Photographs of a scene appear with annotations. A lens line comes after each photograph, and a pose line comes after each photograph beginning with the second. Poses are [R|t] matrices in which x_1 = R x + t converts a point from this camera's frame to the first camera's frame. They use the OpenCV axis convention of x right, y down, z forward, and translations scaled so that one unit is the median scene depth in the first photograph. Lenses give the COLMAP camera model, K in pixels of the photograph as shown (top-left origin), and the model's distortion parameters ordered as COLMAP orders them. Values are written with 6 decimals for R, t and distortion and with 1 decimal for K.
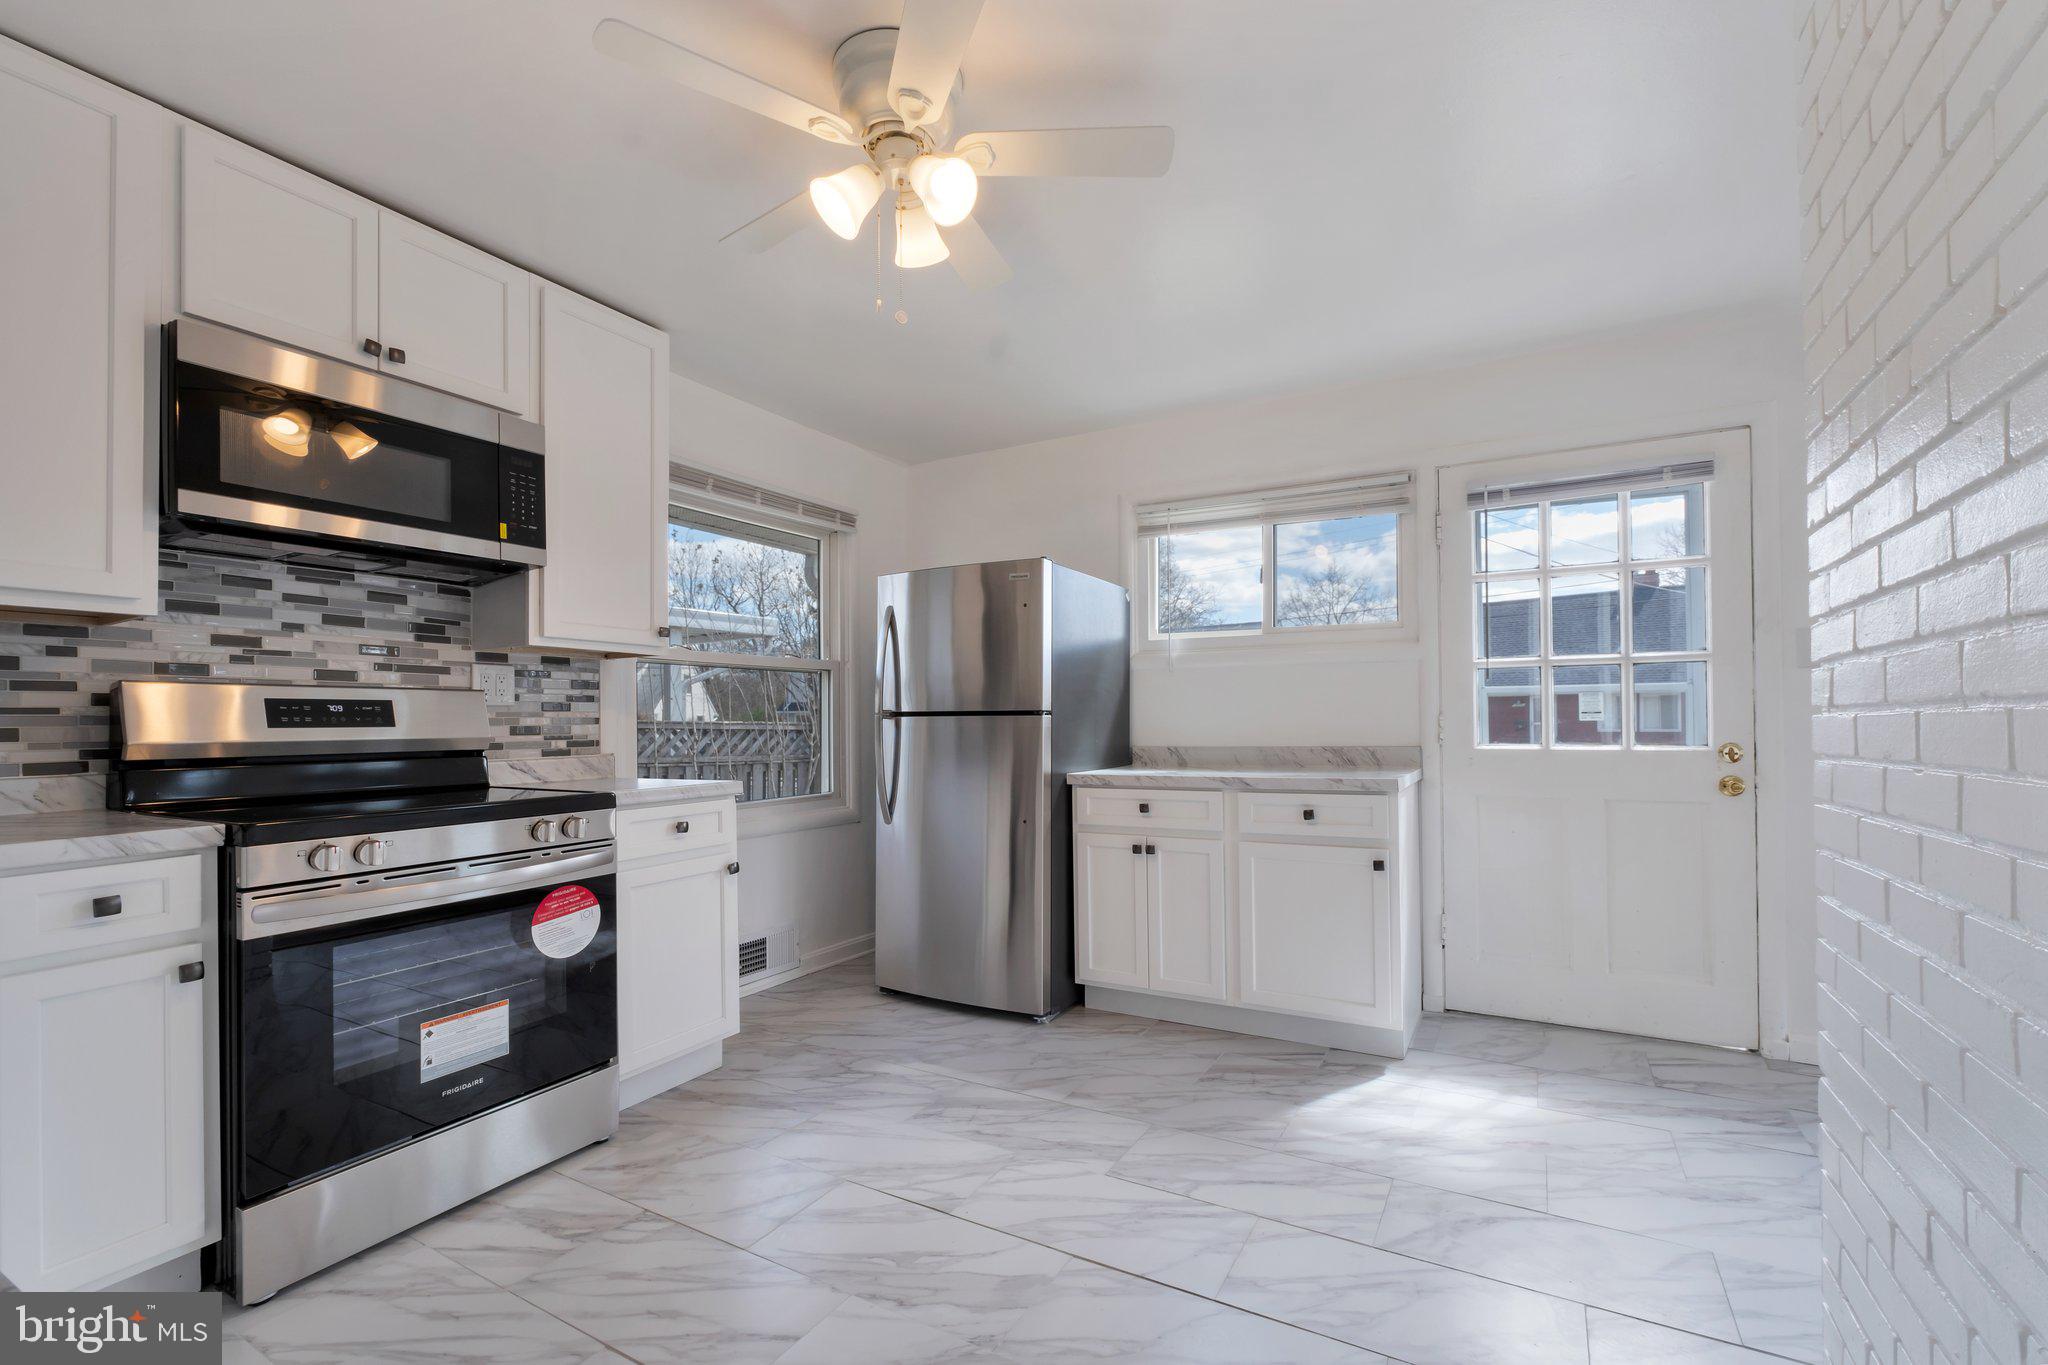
lens RADIAL K [[880.6, 0, 1060.6], [0, 880.6, 708.5], [0, 0, 1]] dist [-0.002578, -0.000594]
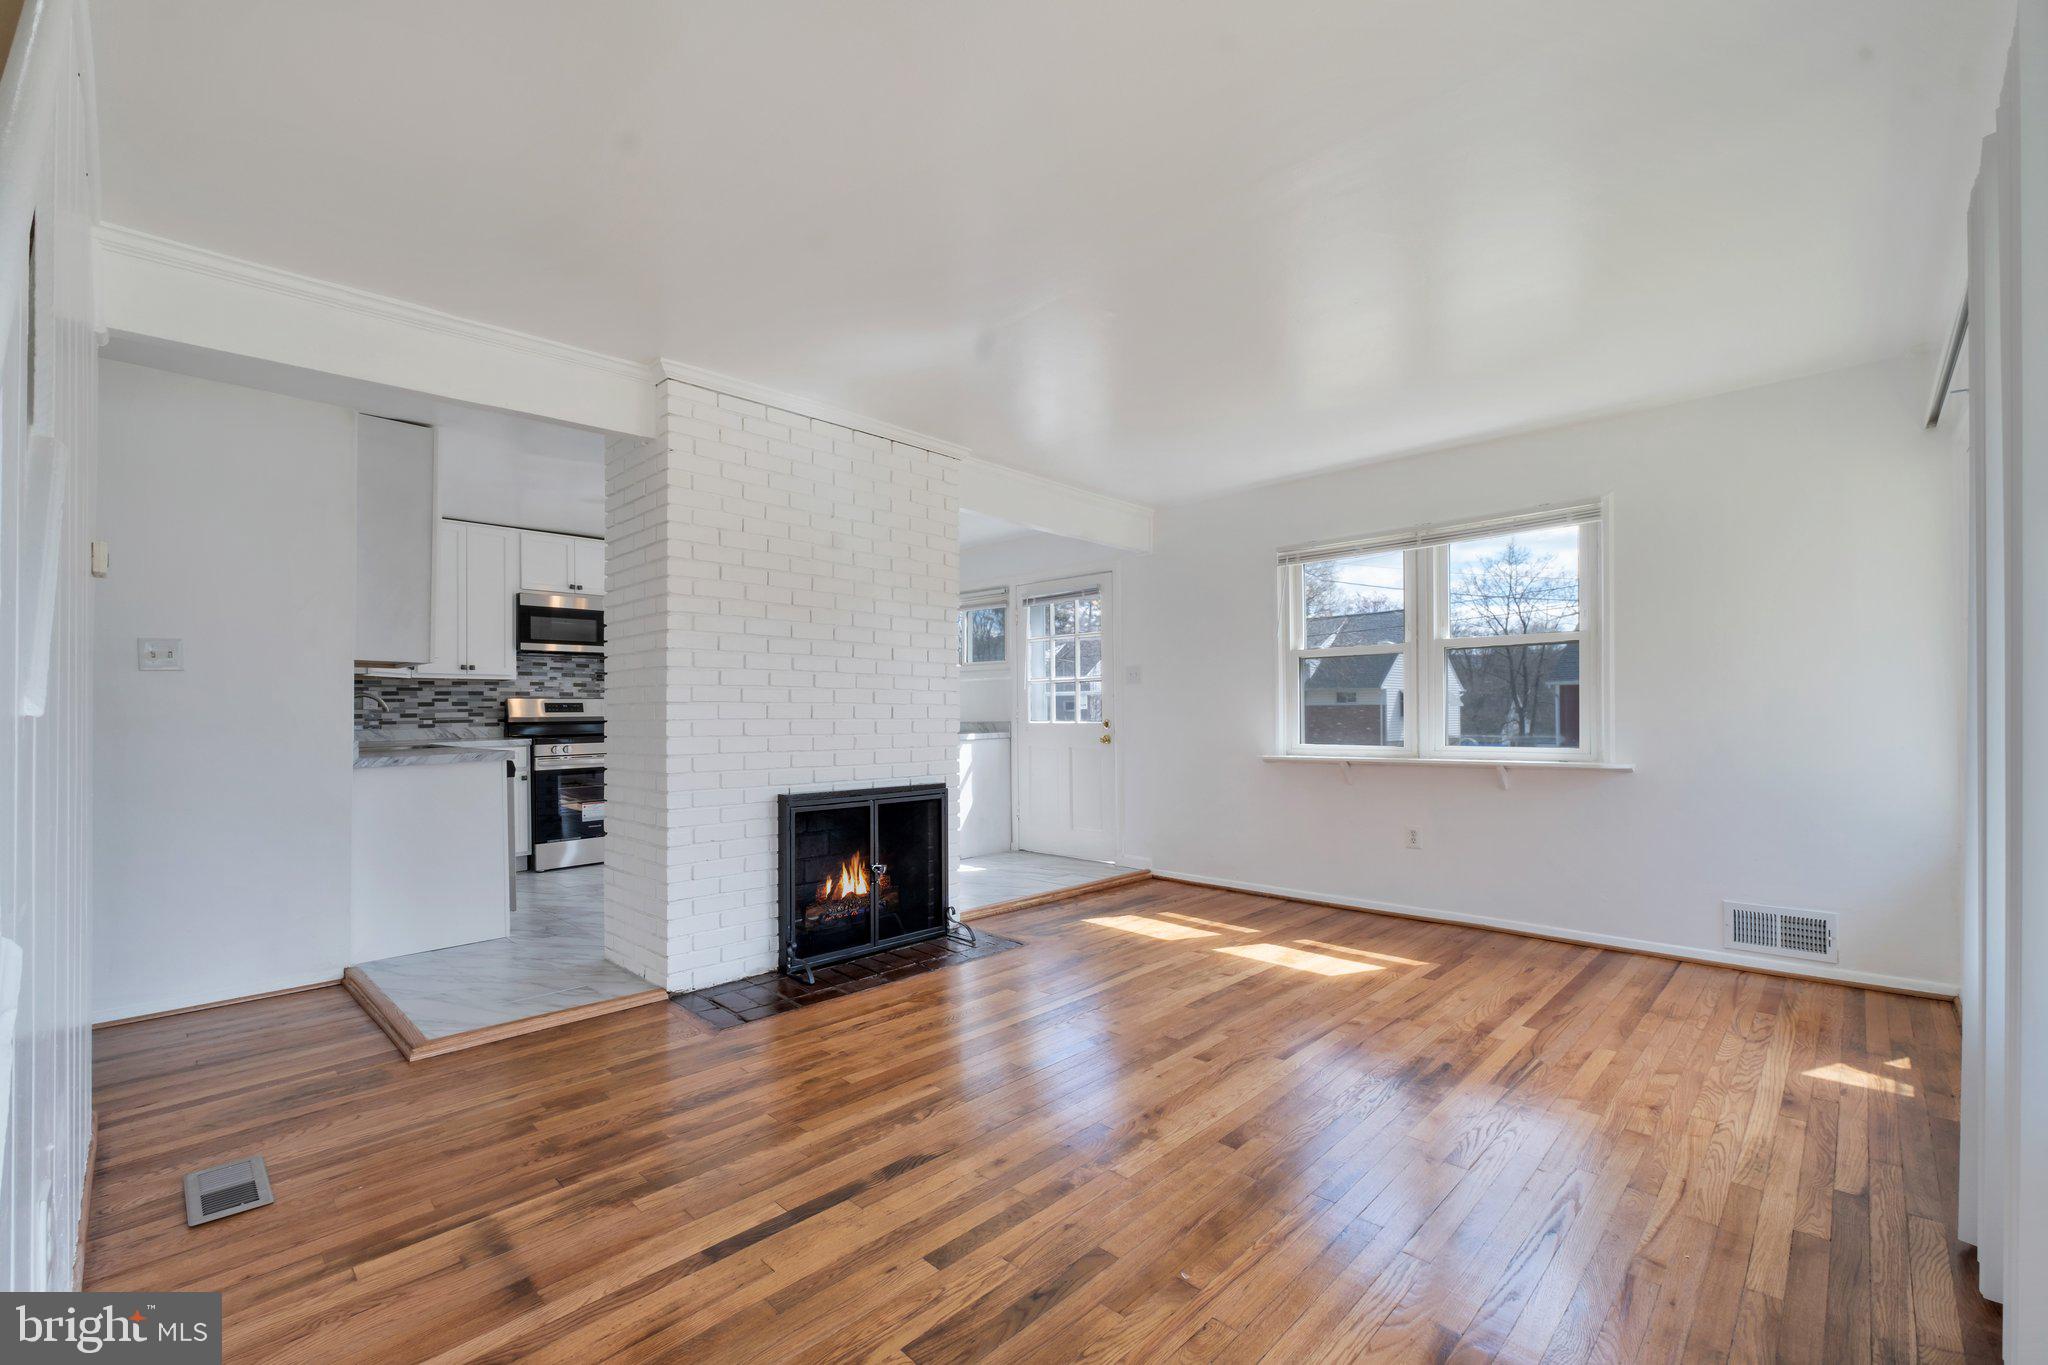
lens RADIAL K [[880.6, 0, 1022.0], [0, 880.6, 700.6], [0, 0, 1]] dist [-0.002578, -0.000594]
pose [[0.962106, -0.005300, -0.272625, 1.588392], [0.006228, 0.999977, 0.002540, -0.017186], [0.272606, -0.004141, 0.962117, -1.553495]]
